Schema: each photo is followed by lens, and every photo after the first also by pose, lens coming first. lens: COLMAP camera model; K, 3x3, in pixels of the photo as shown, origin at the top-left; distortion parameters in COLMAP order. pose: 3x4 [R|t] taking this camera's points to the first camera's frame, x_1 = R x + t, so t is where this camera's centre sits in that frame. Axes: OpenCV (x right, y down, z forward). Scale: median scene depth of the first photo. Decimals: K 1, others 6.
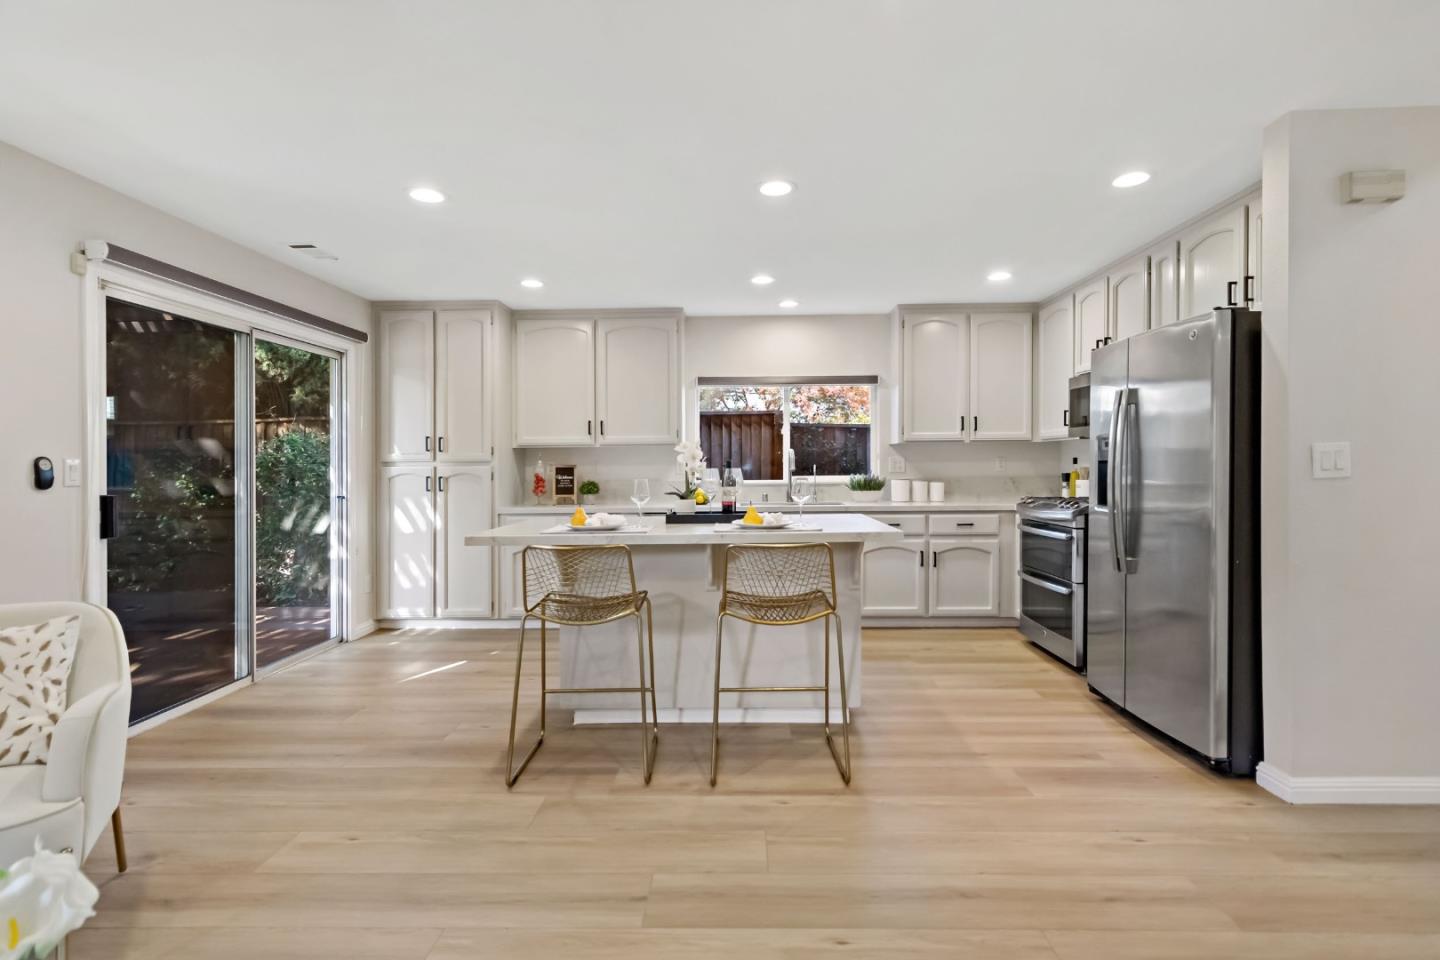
lens RADIAL K [[683.1, 0, 720.0], [0, 683.1, 480.0], [0, 0, 1]] dist [-0.004499, -0.000295]
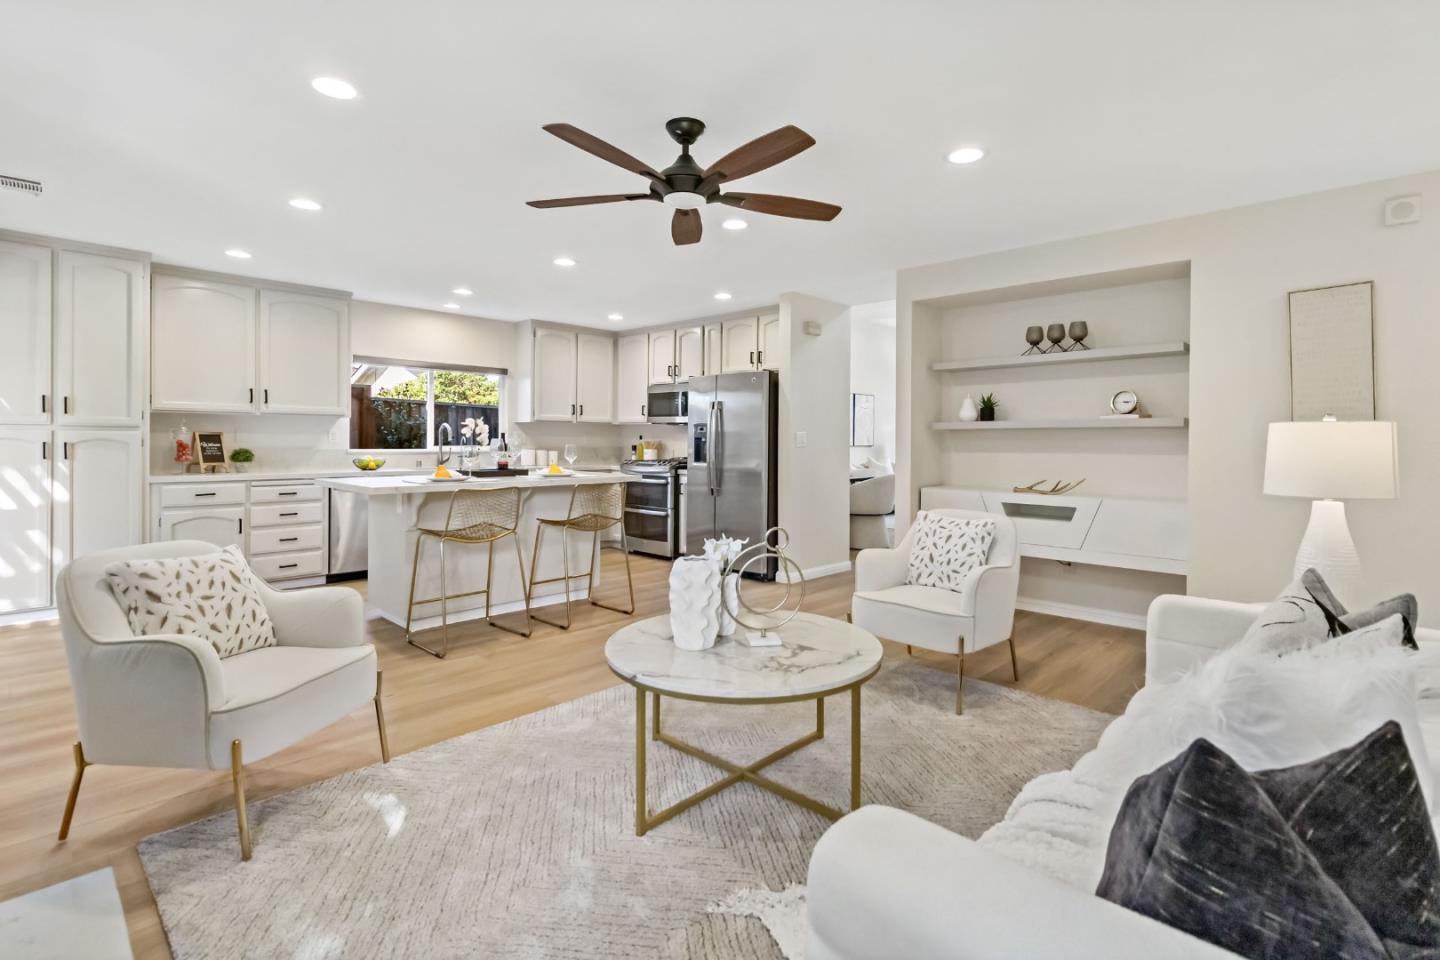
lens RADIAL K [[675.0, 0, 727.9], [0, 675.0, 449.2], [0, 0, 1]] dist [-0.002726, -0.000300]
pose [[0.682911, 0.005539, 0.730481, -0.455157], [0.000959, 0.999964, -0.008479, 0.011981], [-0.730501, 0.006491, 0.682881, -0.196317]]
